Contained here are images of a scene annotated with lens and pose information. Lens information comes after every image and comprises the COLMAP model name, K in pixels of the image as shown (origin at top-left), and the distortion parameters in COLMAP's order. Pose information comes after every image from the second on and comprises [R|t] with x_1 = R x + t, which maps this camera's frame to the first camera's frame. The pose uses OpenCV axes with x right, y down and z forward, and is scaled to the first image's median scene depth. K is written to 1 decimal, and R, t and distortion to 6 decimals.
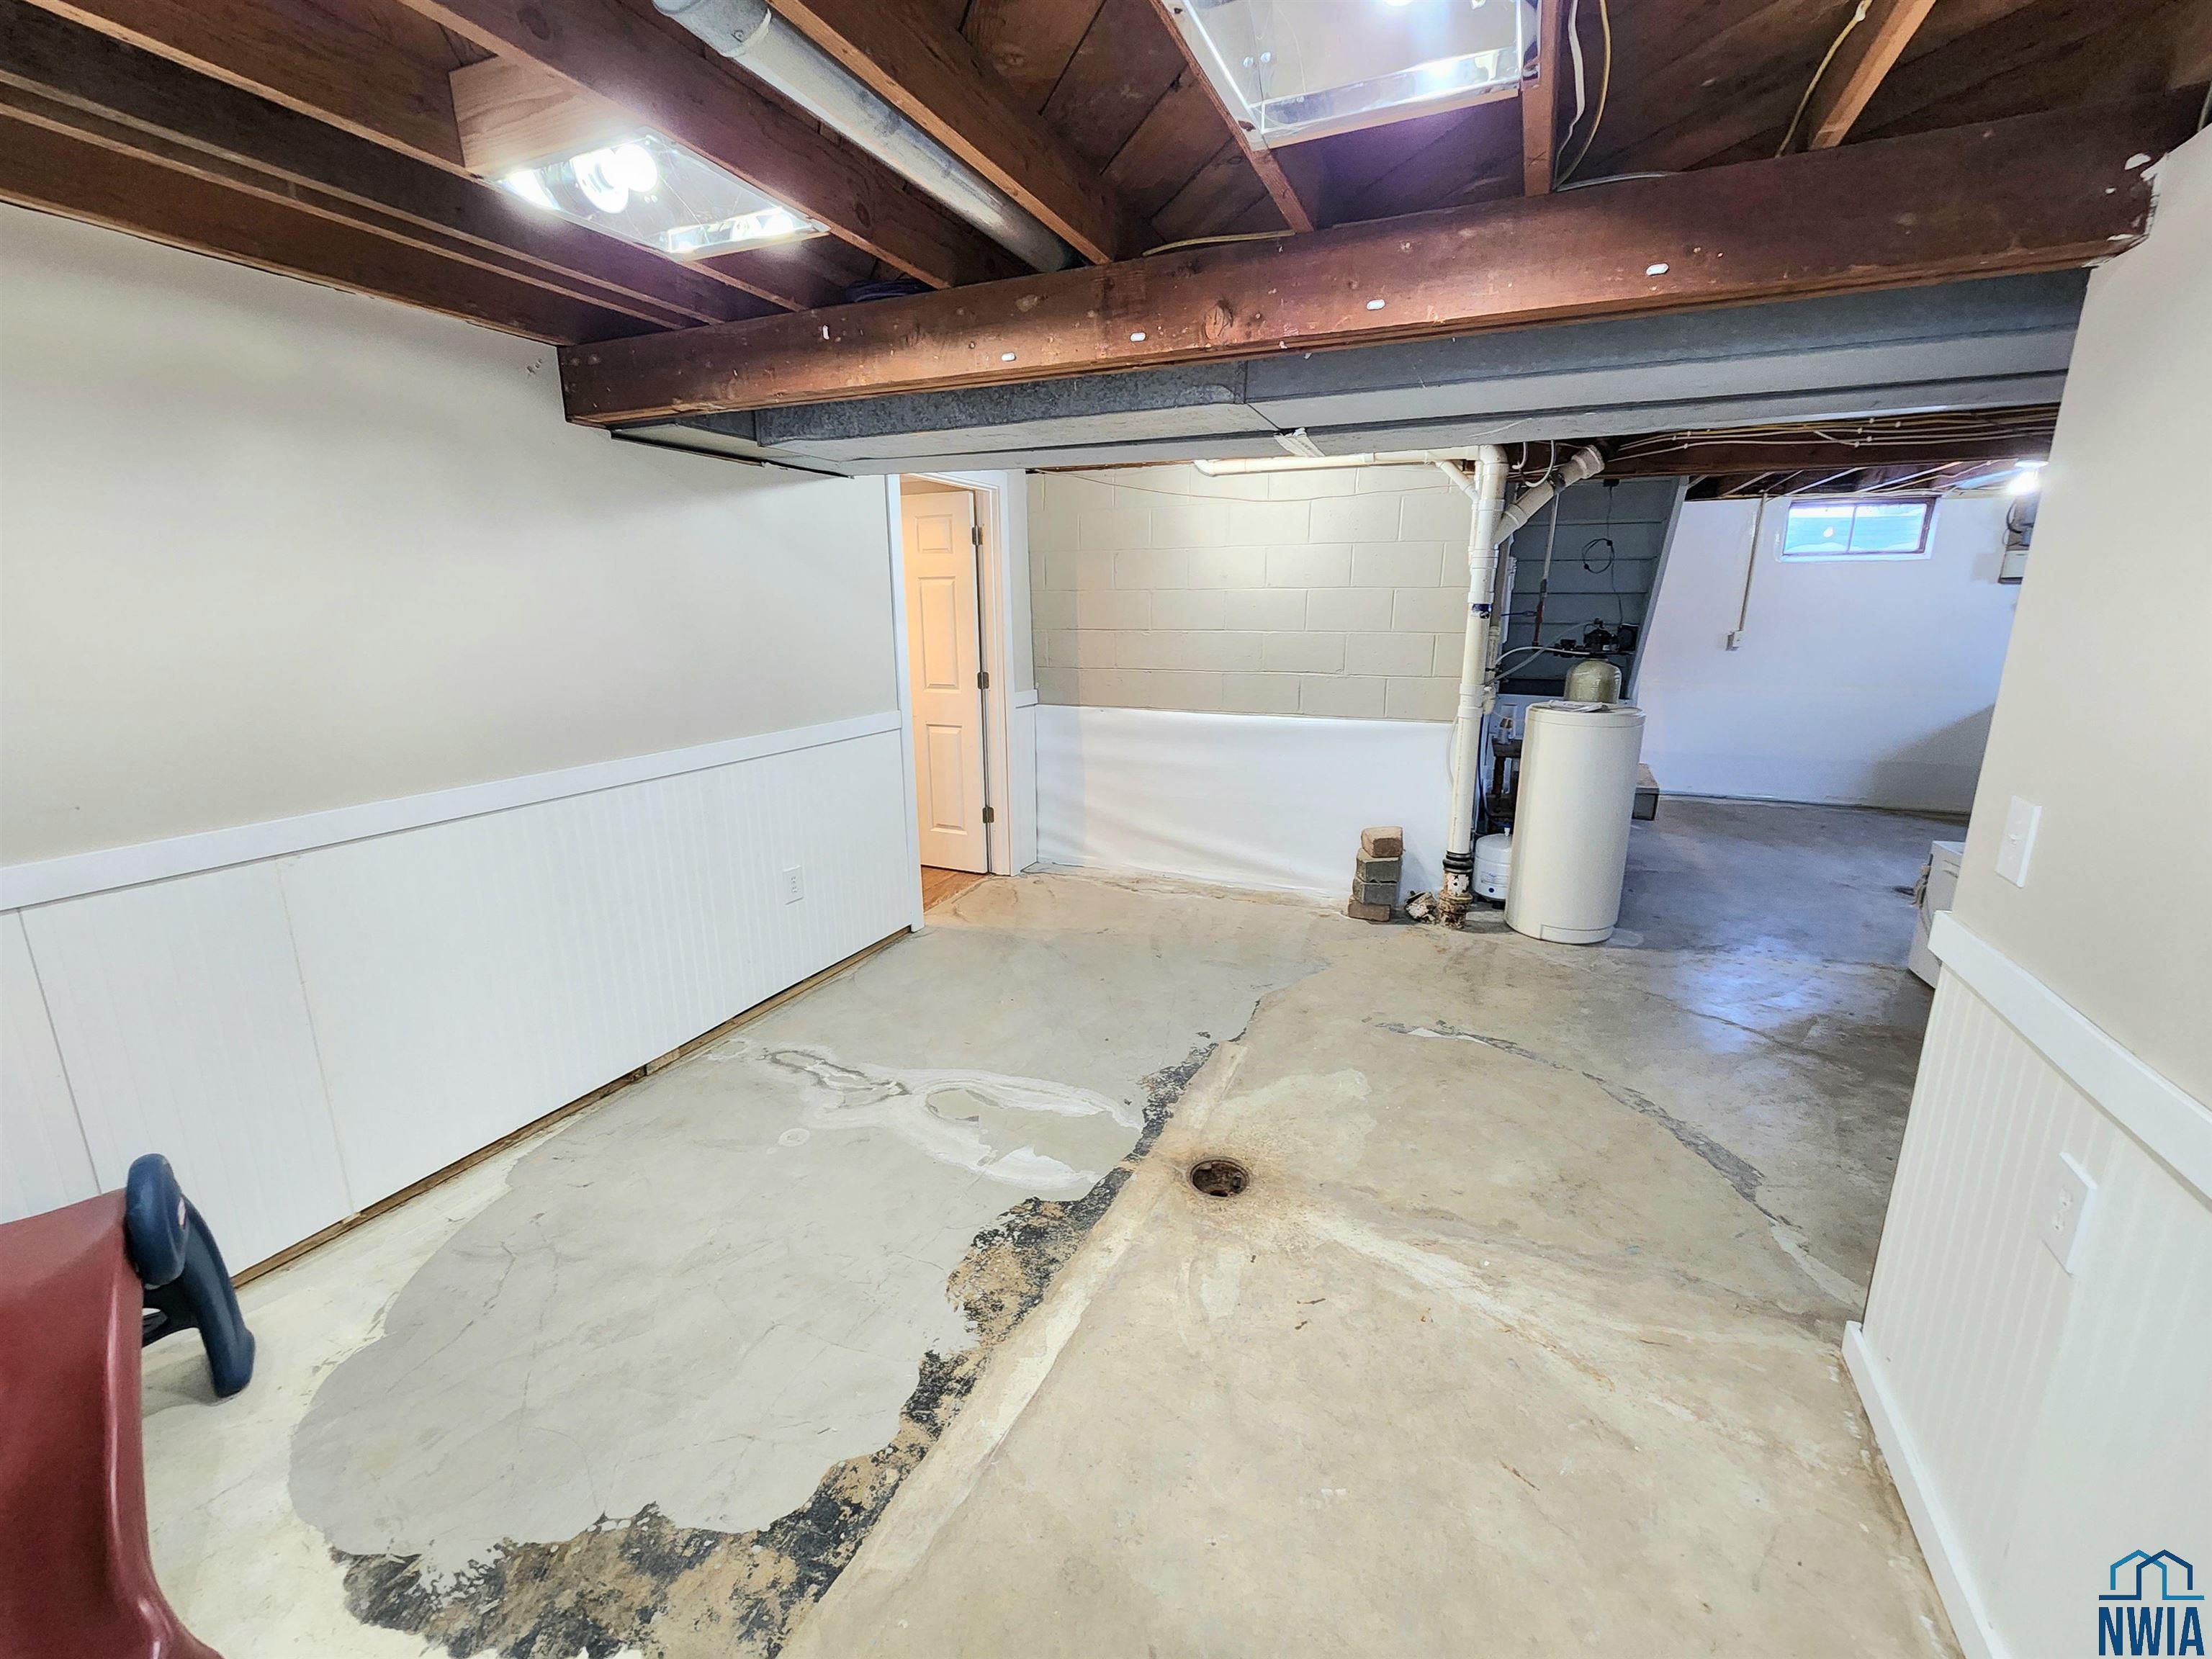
lens RADIAL K [[909.2, 0, 1115.1], [0, 909.2, 827.2], [0, 0, 1]] dist [0.001770, -0.000415]
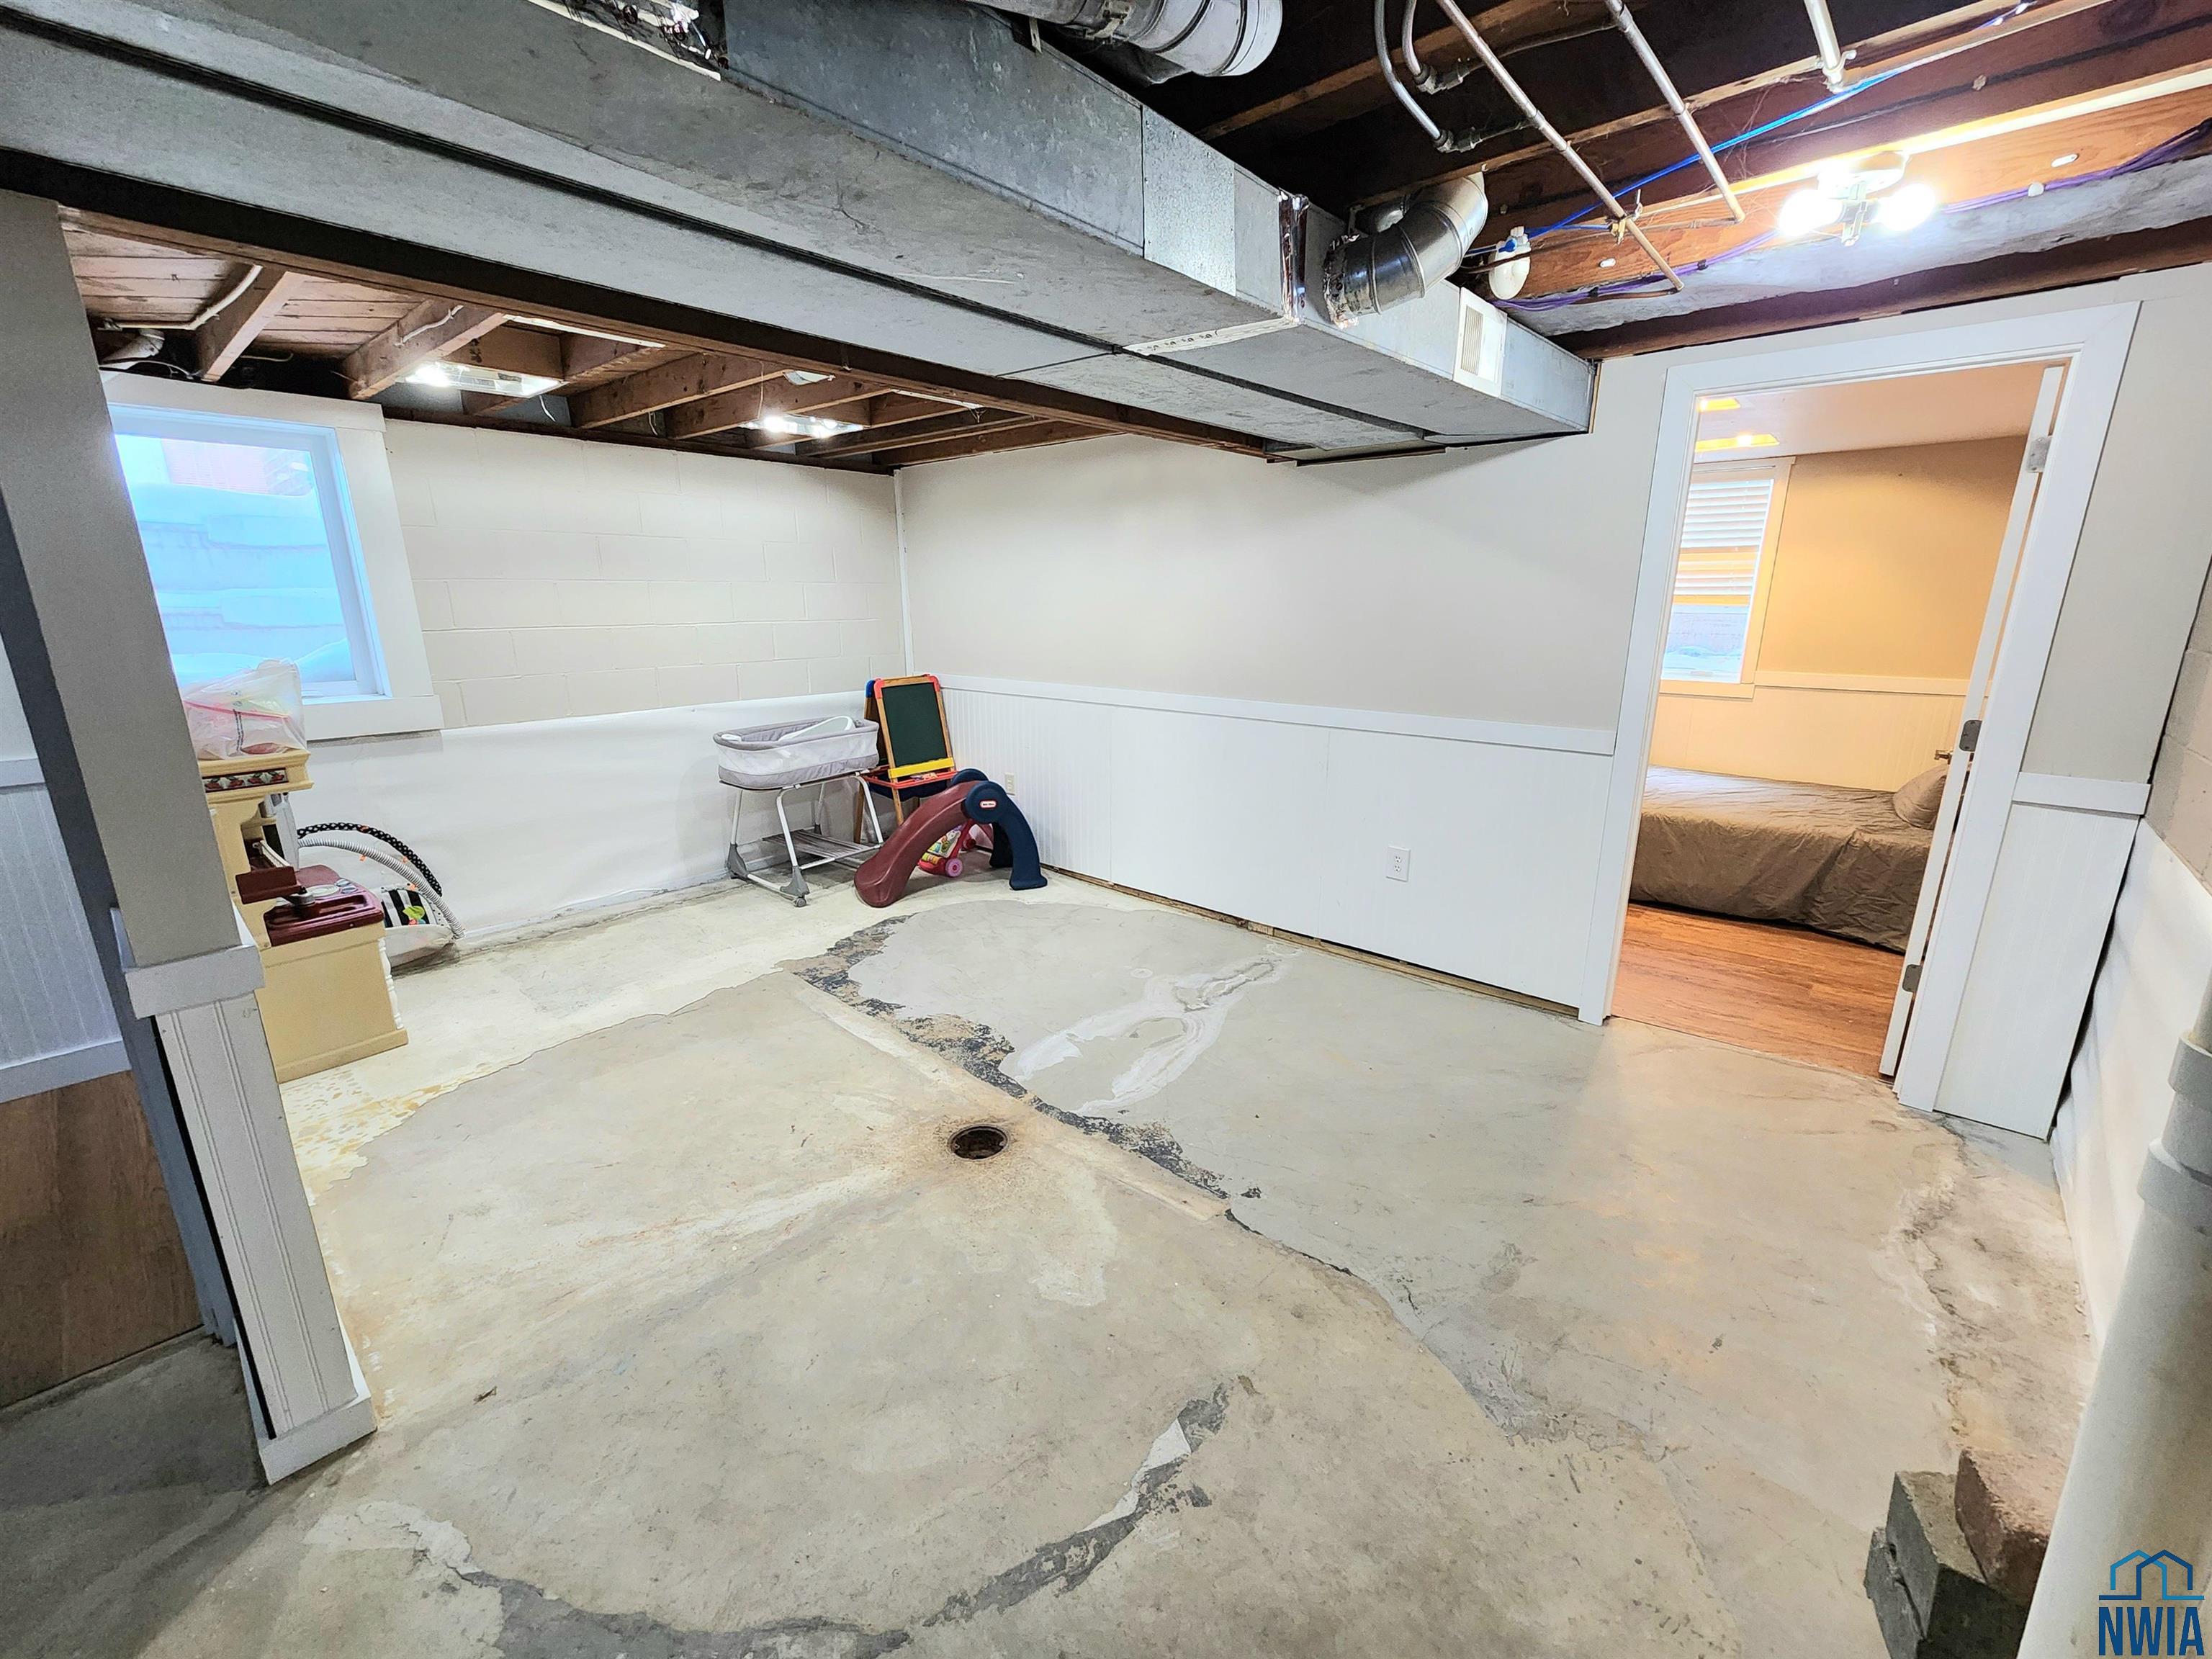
lens RADIAL K [[909.2, 0, 1111.4], [0, 909.2, 830.5], [0, 0, 1]] dist [0.001770, -0.000415]
pose [[-0.300216, 0.246097, -0.921578, 0.876696], [-0.226019, 0.920278, 0.319379, -0.290664], [0.926707, 0.304177, -0.220660, 1.172434]]
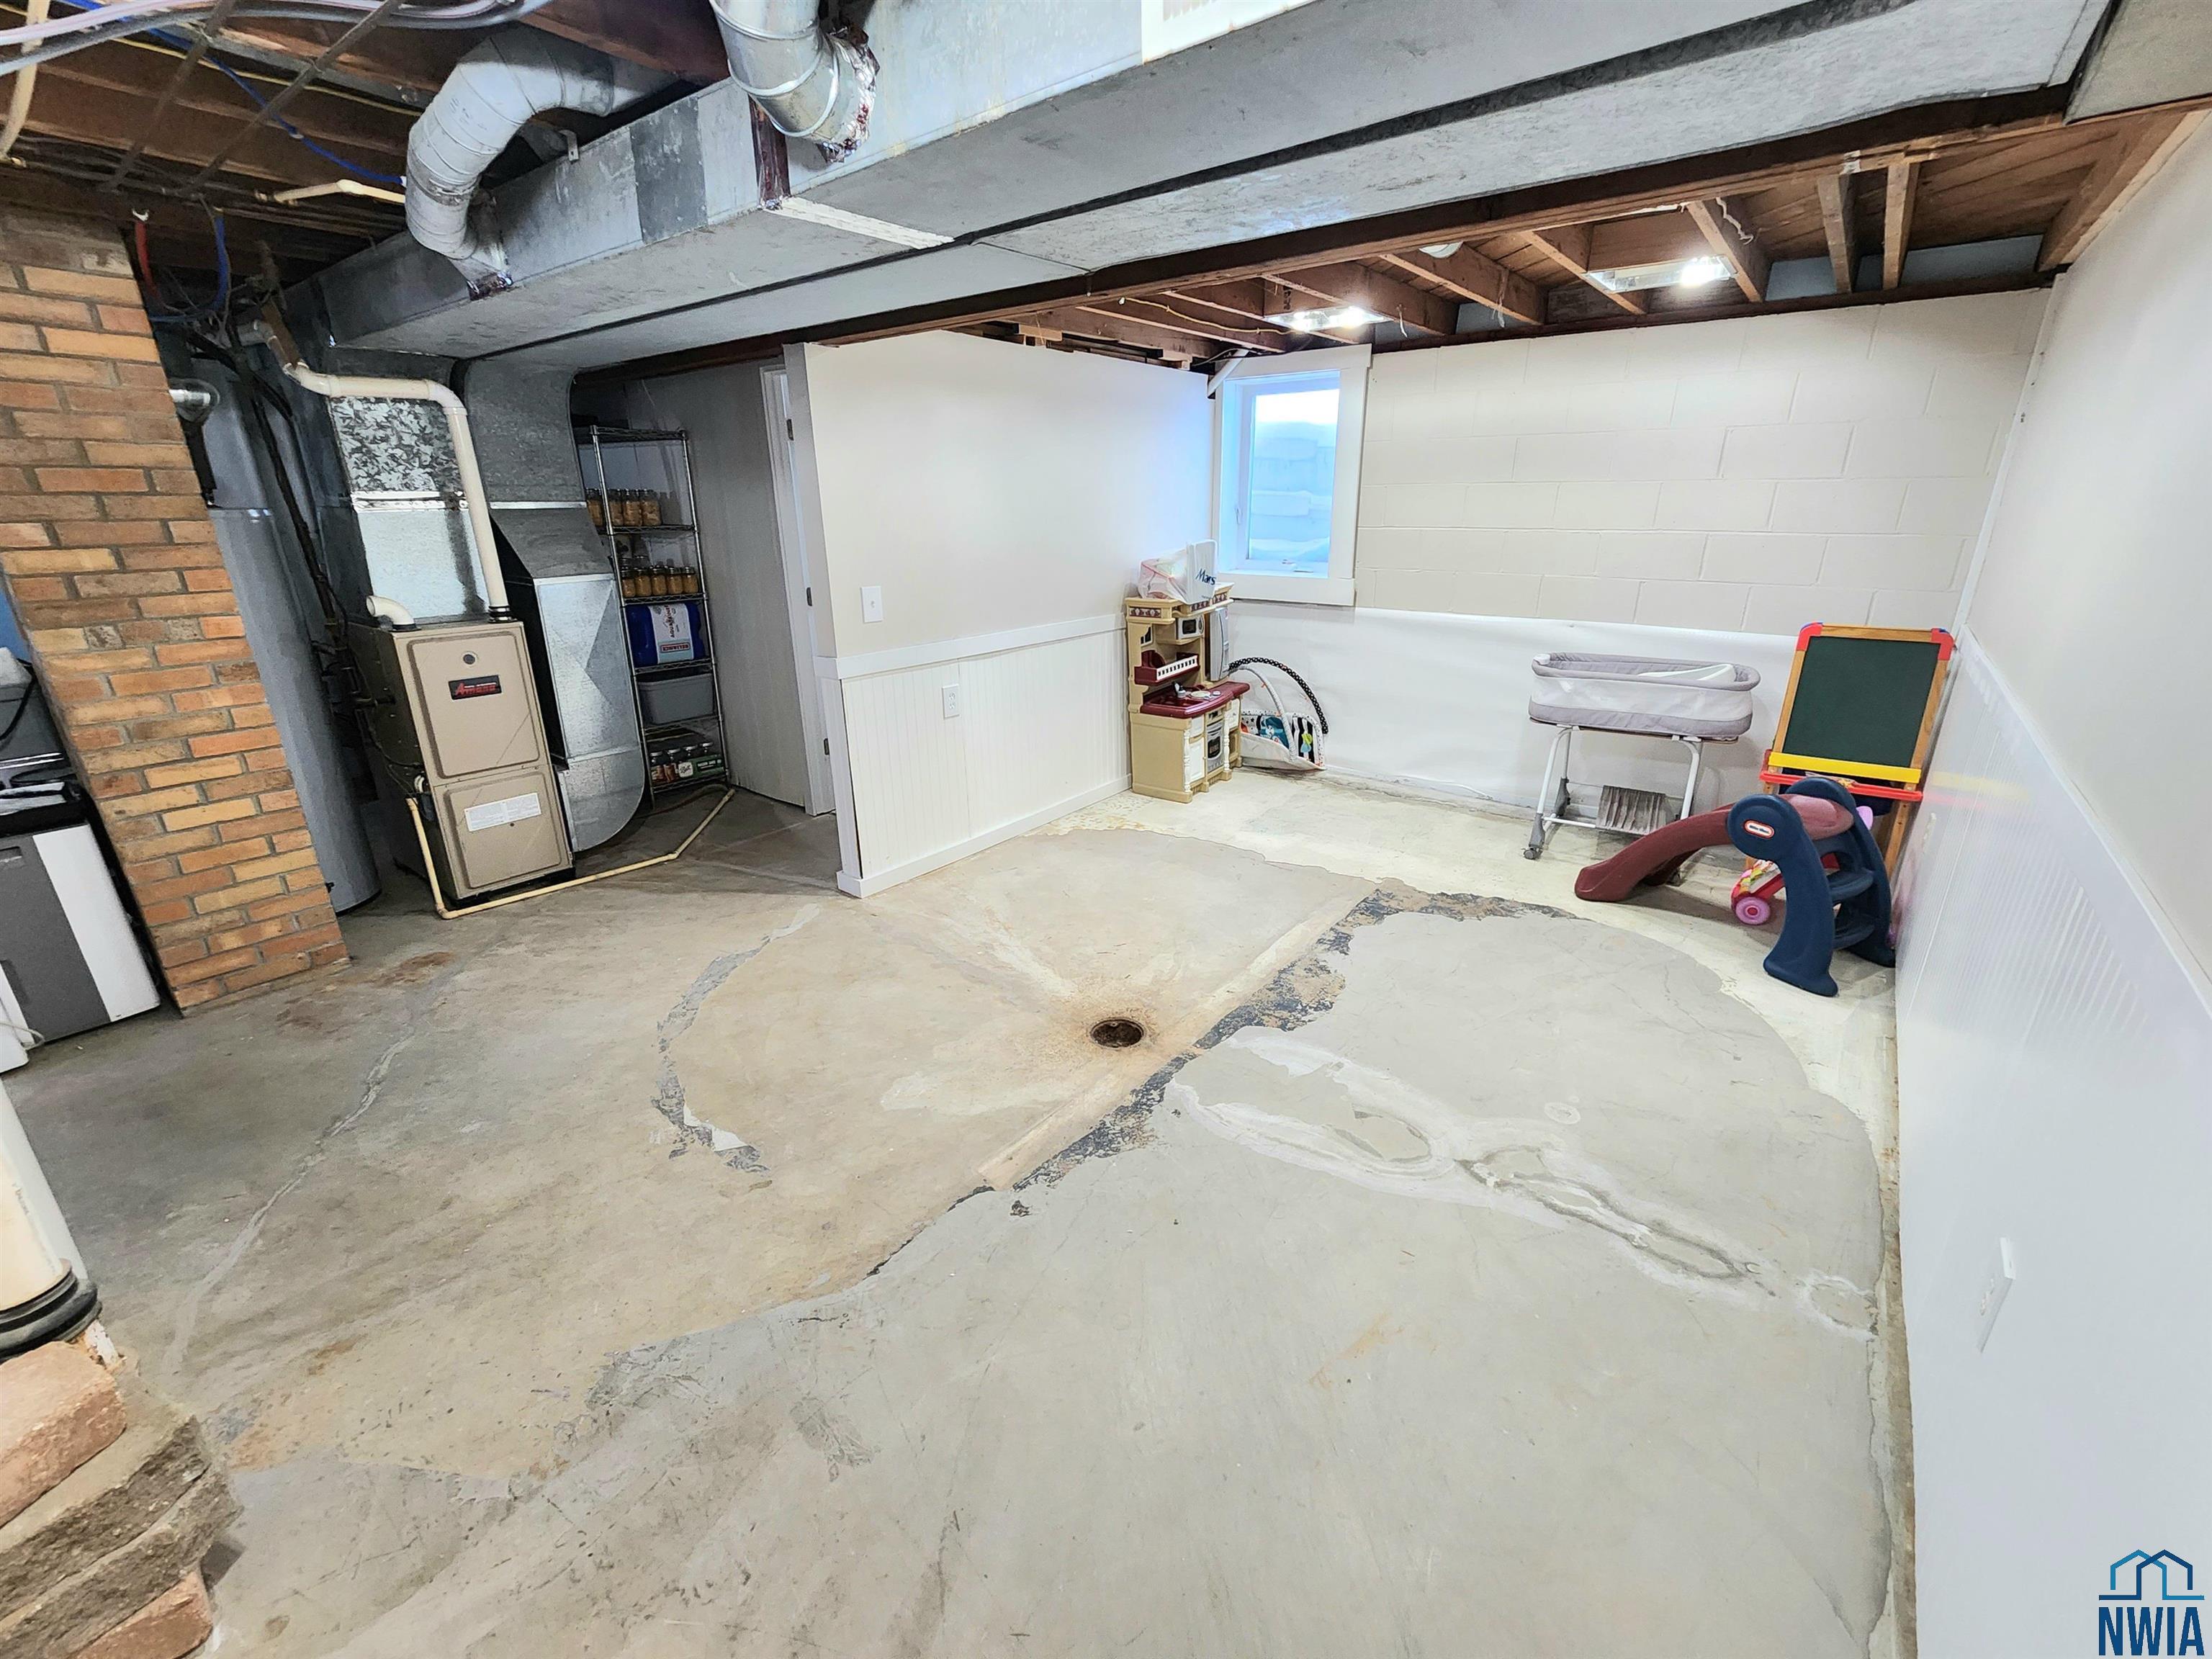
lens RADIAL K [[909.2, 0, 1107.0], [0, 909.2, 821.4], [0, 0, 1]] dist [0.001770, -0.000415]
pose [[-0.969093, -0.071712, 0.236045, -0.108296], [0.070791, 0.835742, 0.544540, -0.404085], [-0.236322, 0.544420, -0.804835, 1.629404]]
